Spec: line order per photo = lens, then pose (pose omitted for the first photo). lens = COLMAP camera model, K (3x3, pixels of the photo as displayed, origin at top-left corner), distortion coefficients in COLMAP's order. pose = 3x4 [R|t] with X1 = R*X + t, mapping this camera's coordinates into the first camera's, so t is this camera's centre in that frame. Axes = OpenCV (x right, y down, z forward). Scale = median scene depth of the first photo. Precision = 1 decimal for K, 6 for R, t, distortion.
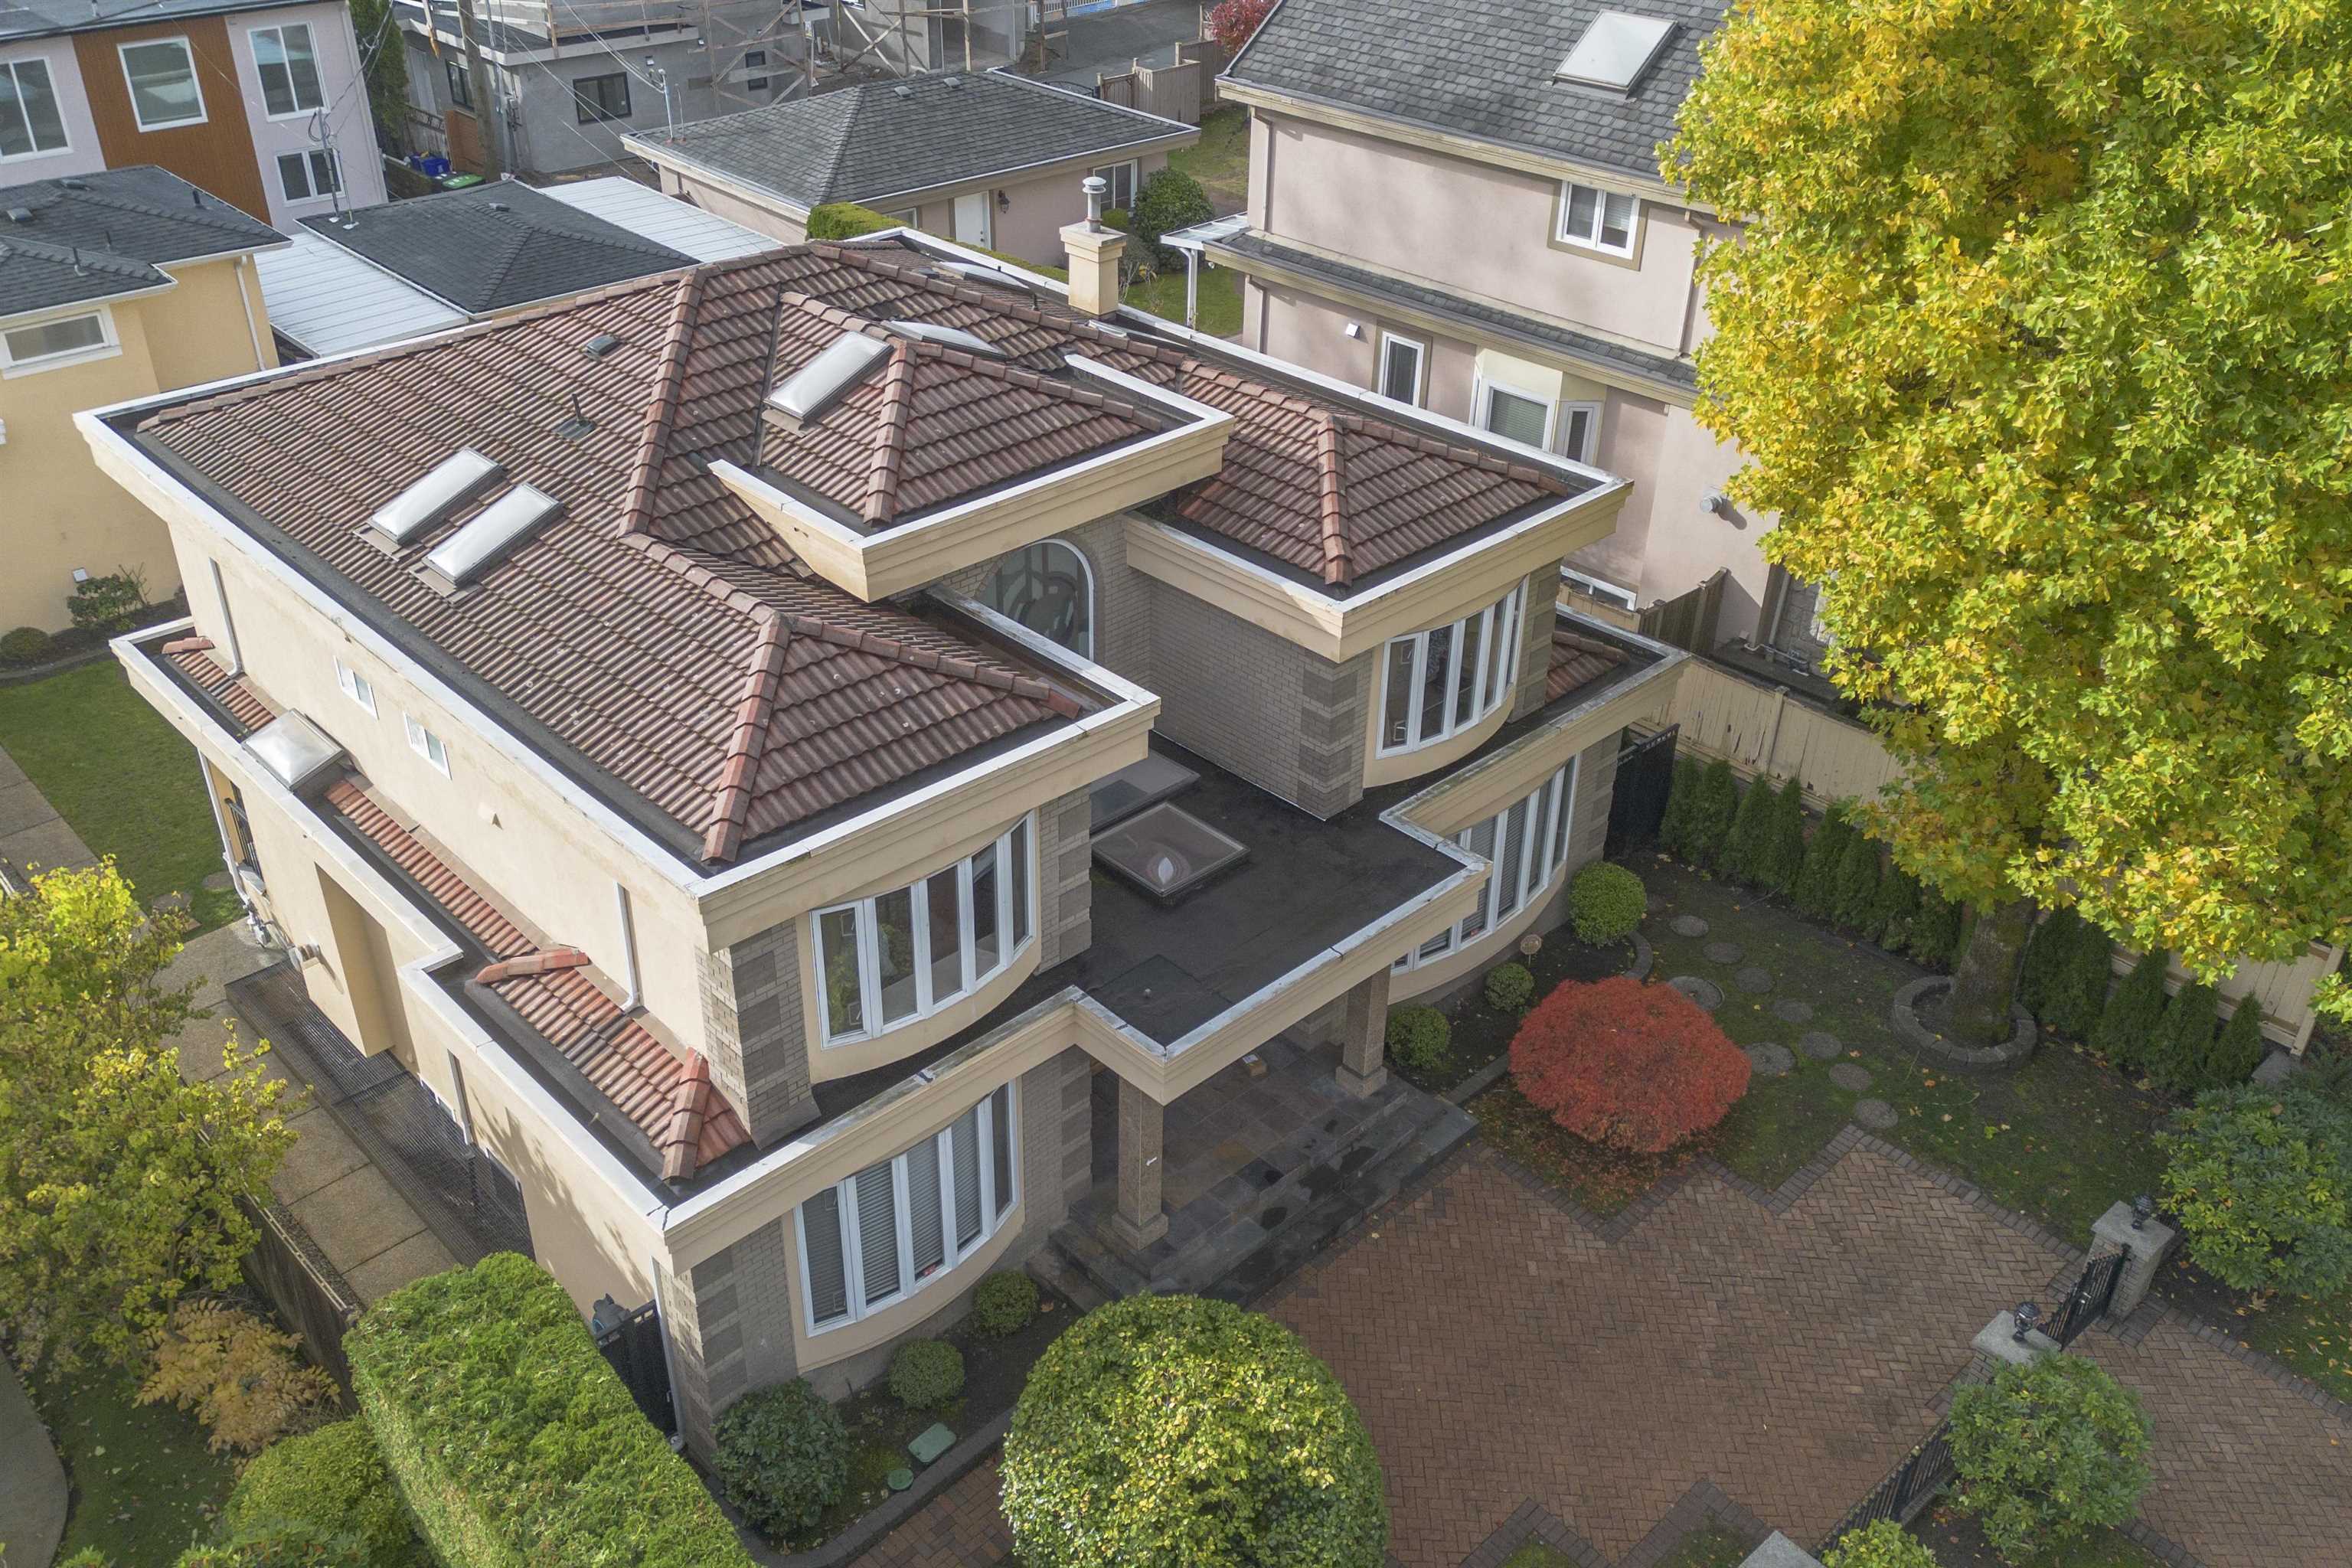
lens RADIAL K [[2026.4, 0, 1164.7], [0, 2026.4, 773.8], [0, 0, 1]] dist [0.072594, -0.006762]
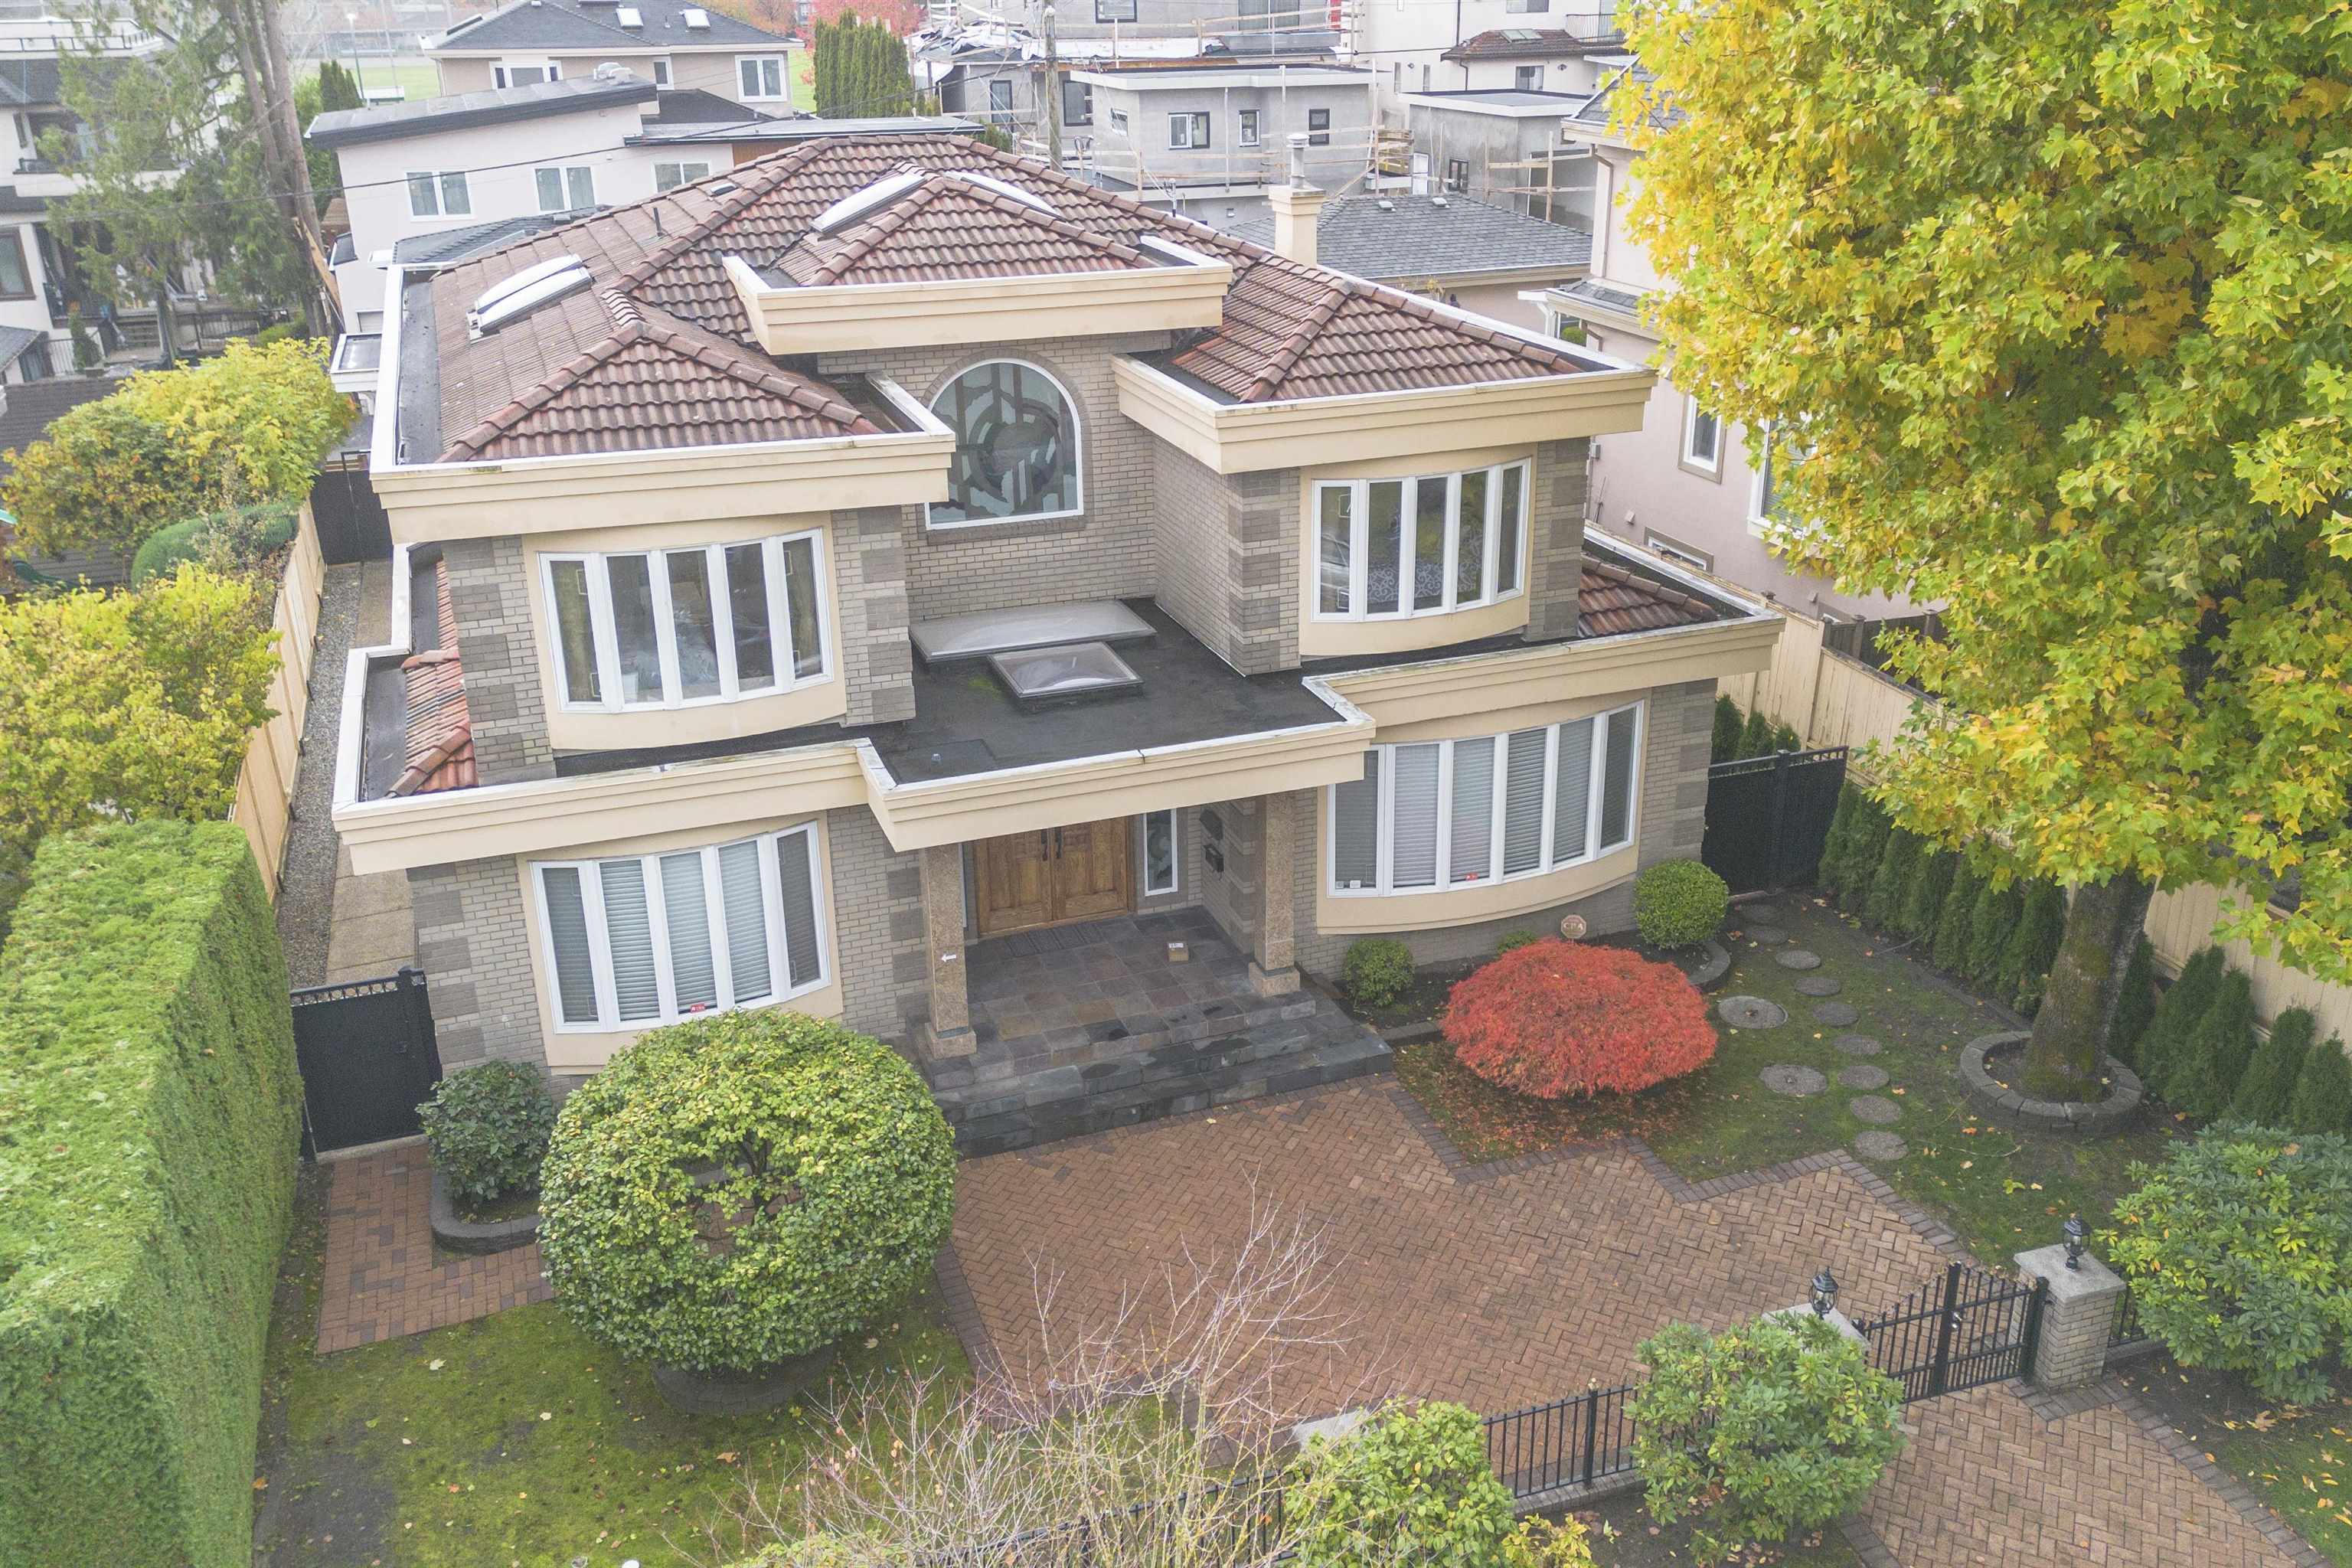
lens RADIAL K [[2026.4, 0, 1164.7], [0, 2026.4, 773.8], [0, 0, 1]] dist [0.072594, -0.006762]
pose [[0.923403, 0.133724, -0.359784, 0.399473], [-0.183677, 0.977004, -0.108284, 0.180636], [0.337031, 0.166074, 0.926731, 0.124274]]
